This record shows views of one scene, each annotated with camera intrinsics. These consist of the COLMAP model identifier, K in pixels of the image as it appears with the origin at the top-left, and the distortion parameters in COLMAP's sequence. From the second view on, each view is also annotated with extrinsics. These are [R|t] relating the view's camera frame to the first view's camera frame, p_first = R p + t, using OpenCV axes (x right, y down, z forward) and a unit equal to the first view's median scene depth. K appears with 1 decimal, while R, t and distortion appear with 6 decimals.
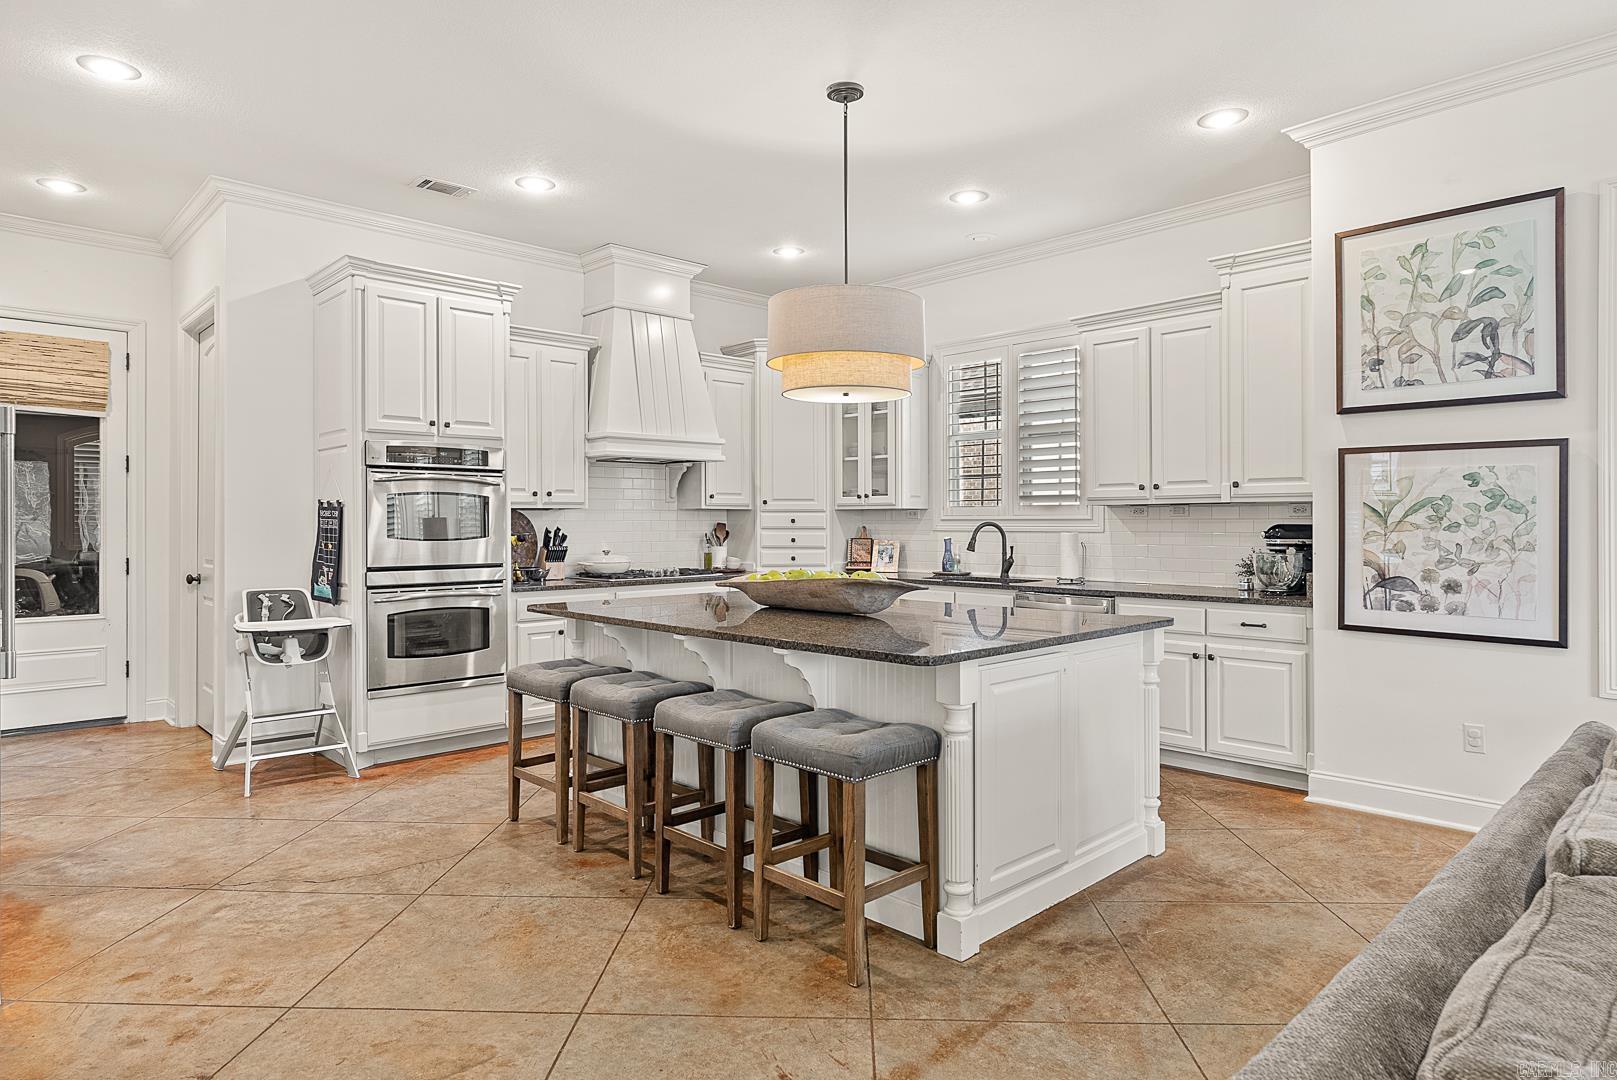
lens RADIAL K [[928.8, 0, 804.8], [0, 928.8, 526.1], [0, 0, 1]] dist [-0.011775, -0.000201]
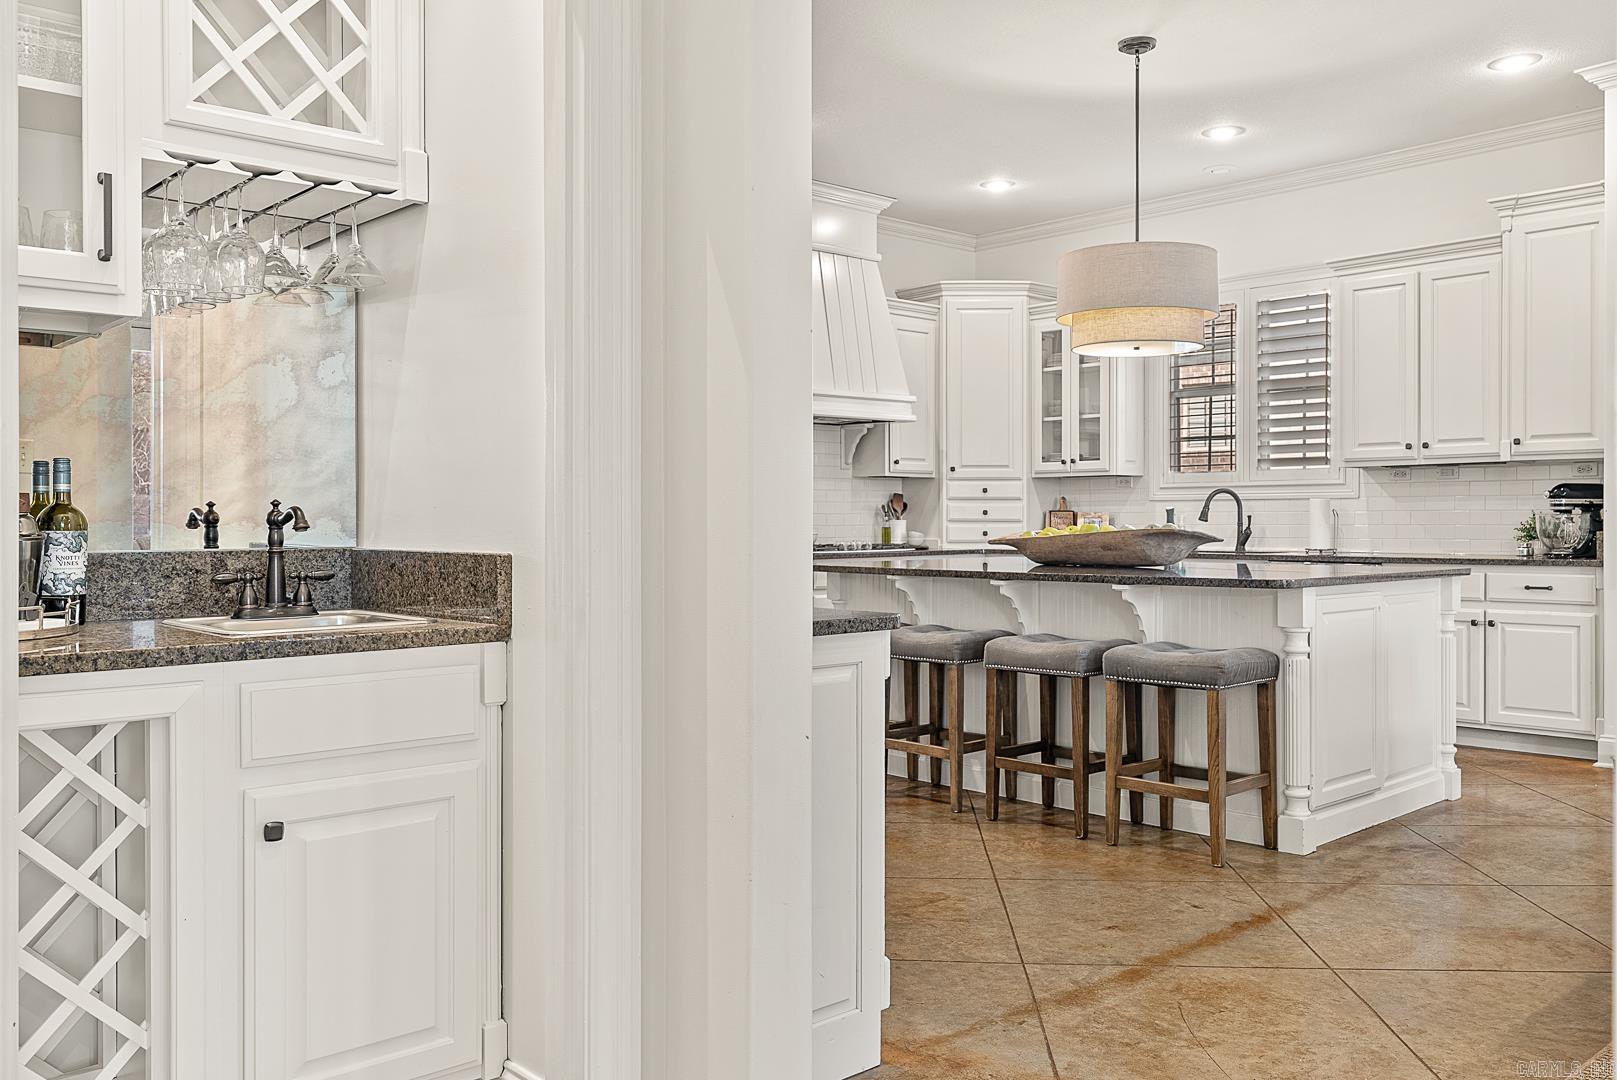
lens RADIAL K [[1305.8, 0, 808.5], [0, 1305.8, 540.0], [0, 0, 1]] dist [-0.002766, -0.002069]
pose [[0.999833, -0.000848, -0.018257, -0.224077], [0.001063, 0.999930, 0.011784, 0.037759], [0.018246, -0.011802, 0.999764, -0.329340]]
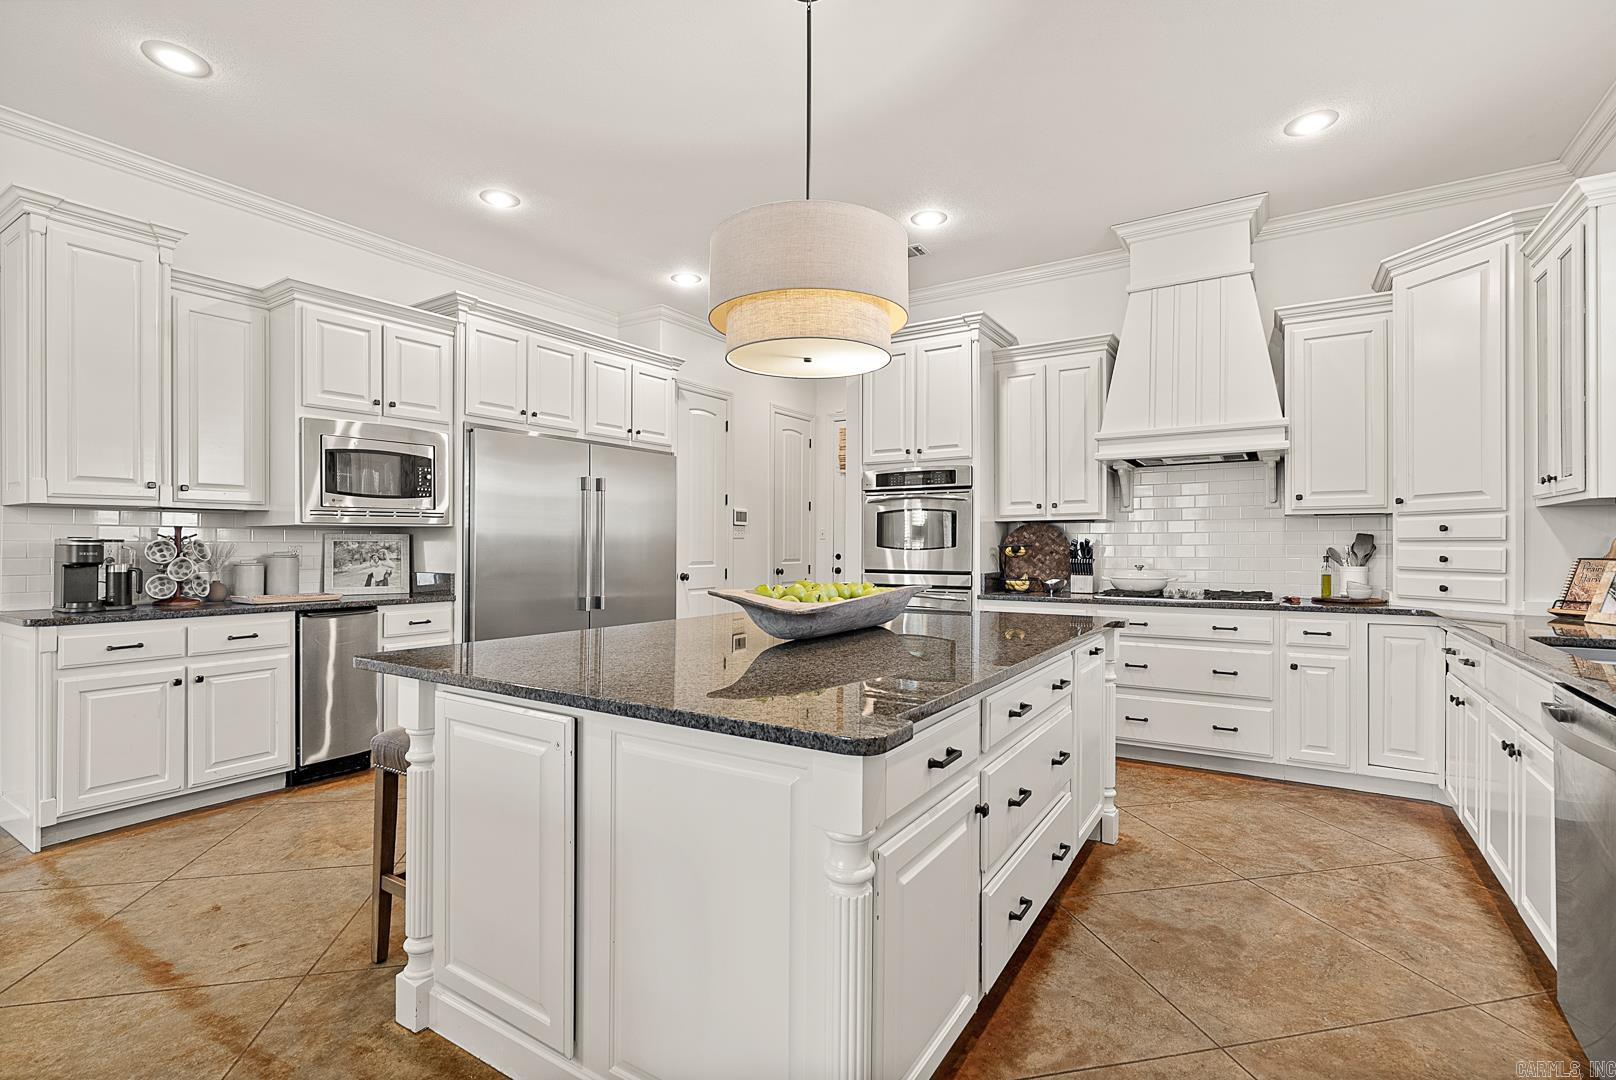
lens RADIAL K [[743.2, 0, 816.0], [0, 743.2, 536.7], [0, 0, 1]] dist [-0.018835, 0.007244]
pose [[0.245517, -0.011524, -0.969324, 0.522783], [-0.006037, 0.999892, -0.013417, 0.013198], [0.969374, 0.009146, 0.245421, 0.673004]]
